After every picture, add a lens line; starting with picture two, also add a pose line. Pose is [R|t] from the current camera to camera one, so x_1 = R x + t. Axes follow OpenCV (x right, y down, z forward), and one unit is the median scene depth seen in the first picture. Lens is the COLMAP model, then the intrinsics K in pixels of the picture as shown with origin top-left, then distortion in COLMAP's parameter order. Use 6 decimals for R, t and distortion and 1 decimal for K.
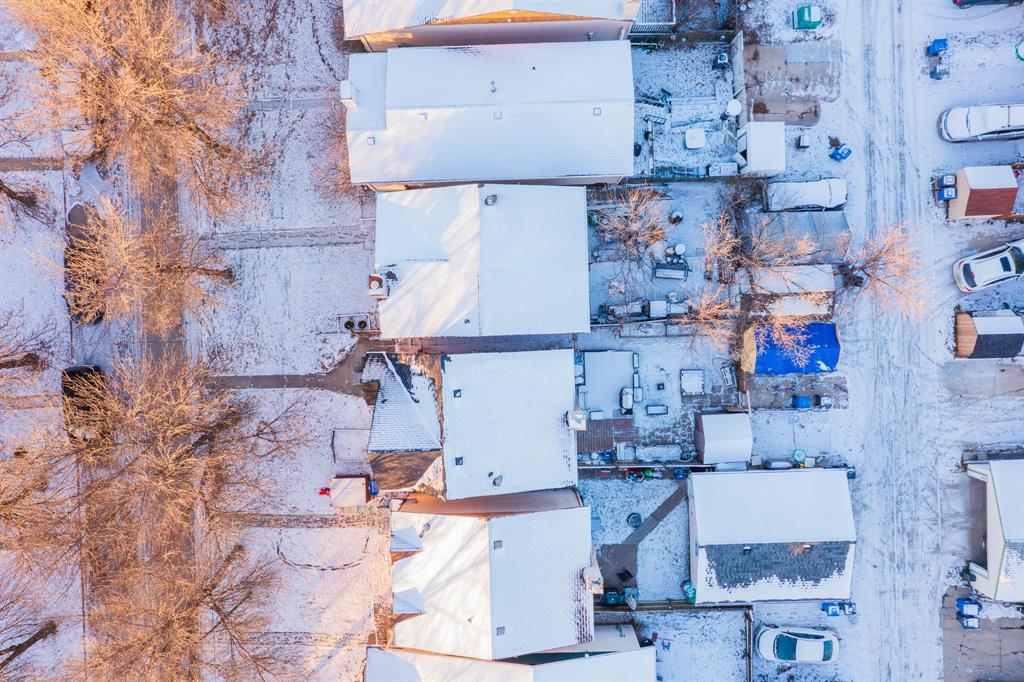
lens RADIAL K [[812.1, 0, 517.3], [0, 812.1, 336.5], [0, 0, 1]] dist [-0.008788, -0.005814]
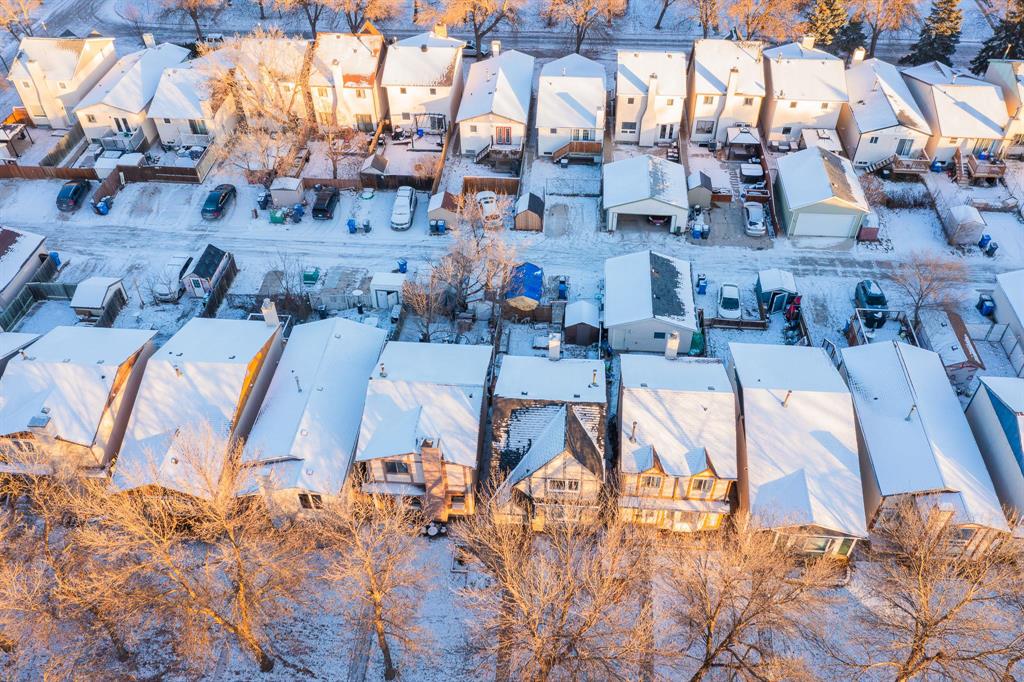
lens RADIAL K [[812.1, 0, 517.3], [0, 812.1, 336.5], [0, 0, 1]] dist [-0.008788, -0.005814]
pose [[0.114159, -0.684603, 0.719922, -0.786255], [0.993353, 0.067909, -0.092940, 0.143808], [0.014738, 0.725746, 0.687805, 0.038648]]
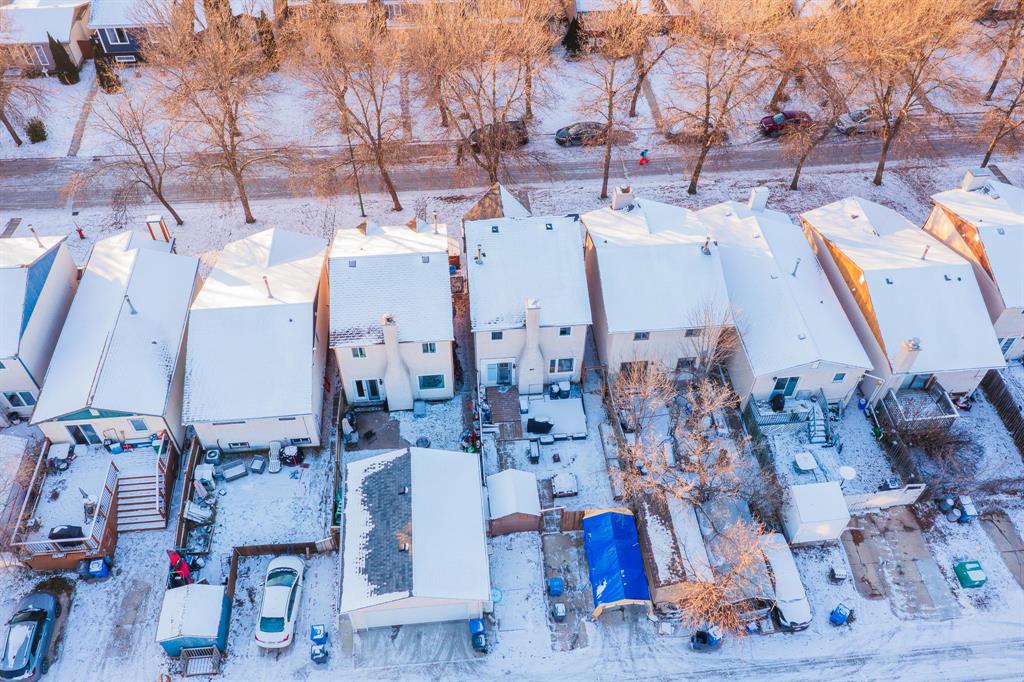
lens RADIAL K [[812.1, 0, 517.3], [0, 812.1, 336.5], [0, 0, 1]] dist [-0.008788, -0.005814]
pose [[0.069330, 0.748465, -0.659541, 0.726491], [-0.997205, 0.033540, -0.066763, 0.172958], [-0.027849, 0.662326, 0.748698, 0.144524]]
